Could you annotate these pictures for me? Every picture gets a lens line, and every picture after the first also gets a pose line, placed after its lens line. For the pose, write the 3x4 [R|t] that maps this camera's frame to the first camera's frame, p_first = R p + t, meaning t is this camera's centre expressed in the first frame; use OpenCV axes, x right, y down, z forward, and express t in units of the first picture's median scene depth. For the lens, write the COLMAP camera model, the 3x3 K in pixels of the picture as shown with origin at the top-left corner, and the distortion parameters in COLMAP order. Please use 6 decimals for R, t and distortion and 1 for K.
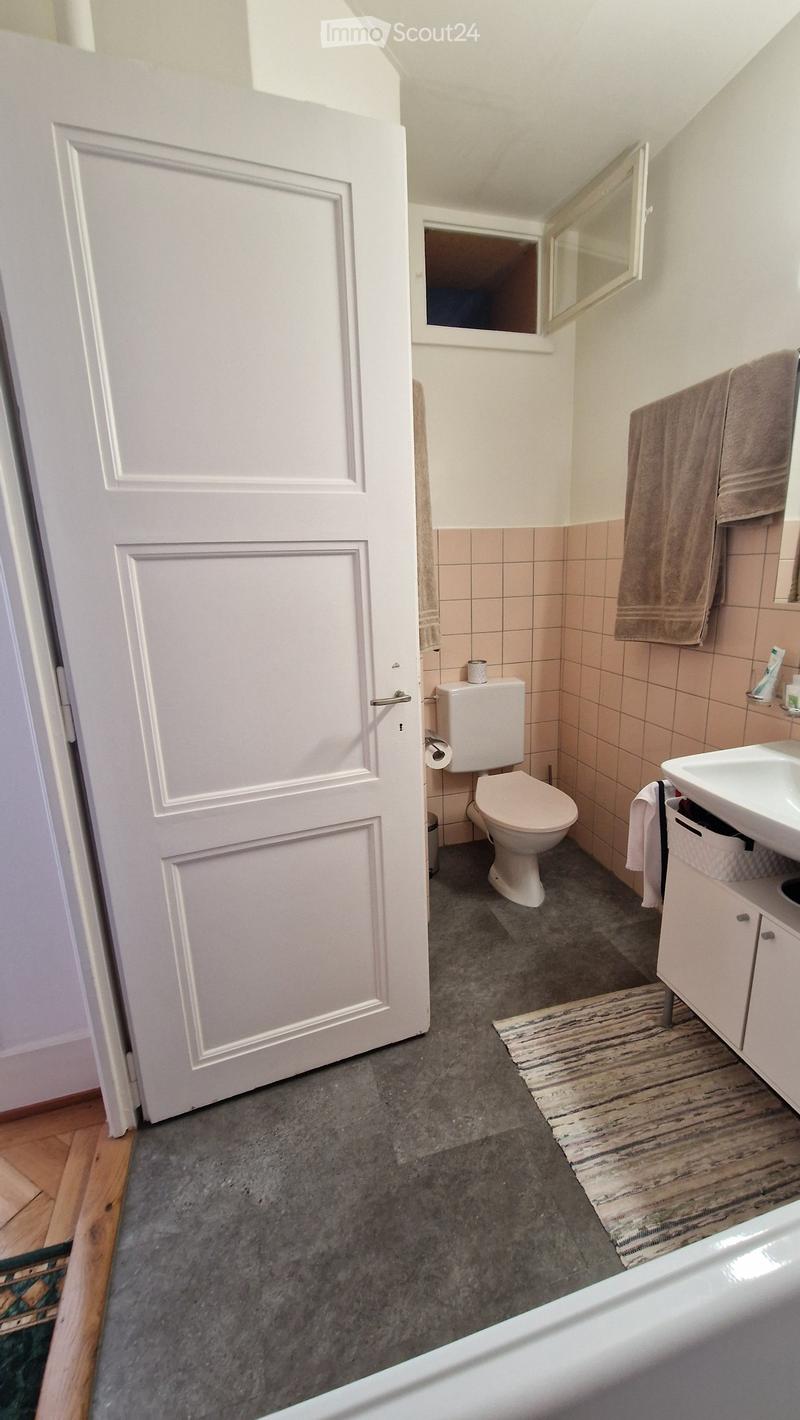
lens RADIAL K [[572.3, 0, 407.7], [0, 572.3, 712.7], [0, 0, 1]] dist [-0.010469, -0.000711]
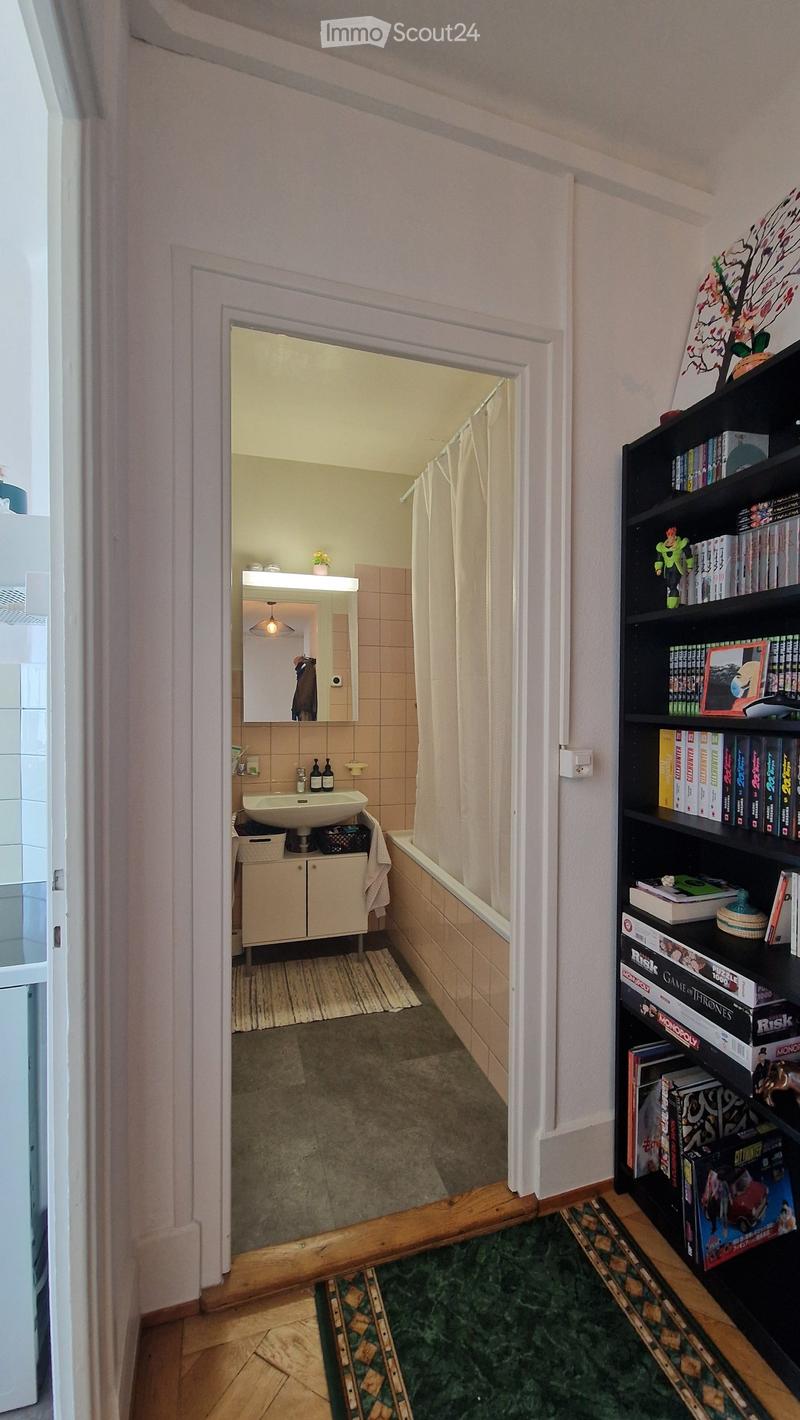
lens RADIAL K [[572.3, 0, 412.1], [0, 572.3, 709.2], [0, 0, 1]] dist [-0.010469, -0.000711]
pose [[-0.024471, 0.015228, 0.999585, -1.487203], [0.239999, 0.970732, -0.008913, -0.084763], [-0.970465, 0.239682, -0.027410, 0.503342]]
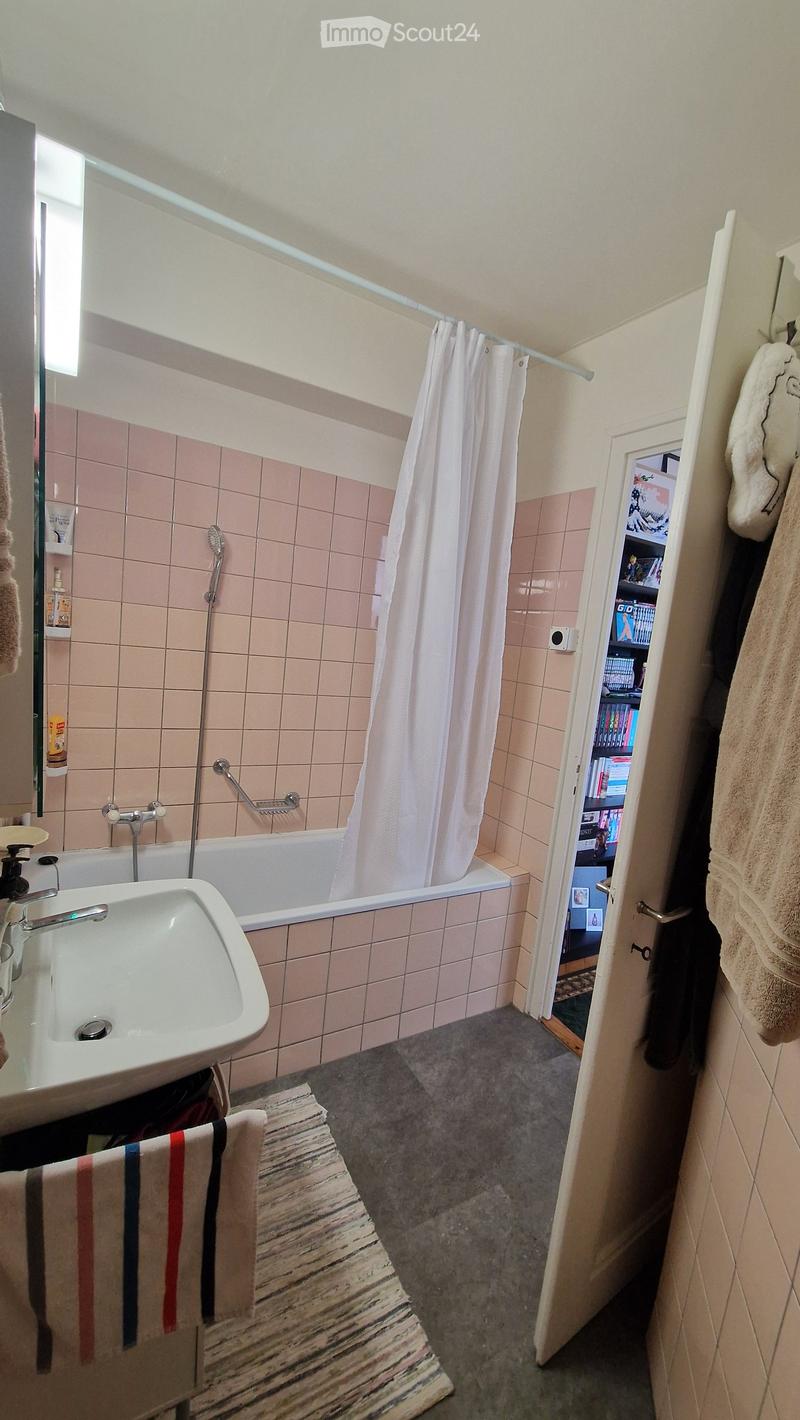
lens RADIAL K [[572.3, 0, 402.9], [0, 572.3, 712.6], [0, 0, 1]] dist [-0.010469, -0.000711]
pose [[-0.970350, -0.035034, -0.239153, 0.488945], [-0.124160, 0.921168, 0.368827, -0.533761], [0.207378, 0.387585, -0.898205, 1.584103]]
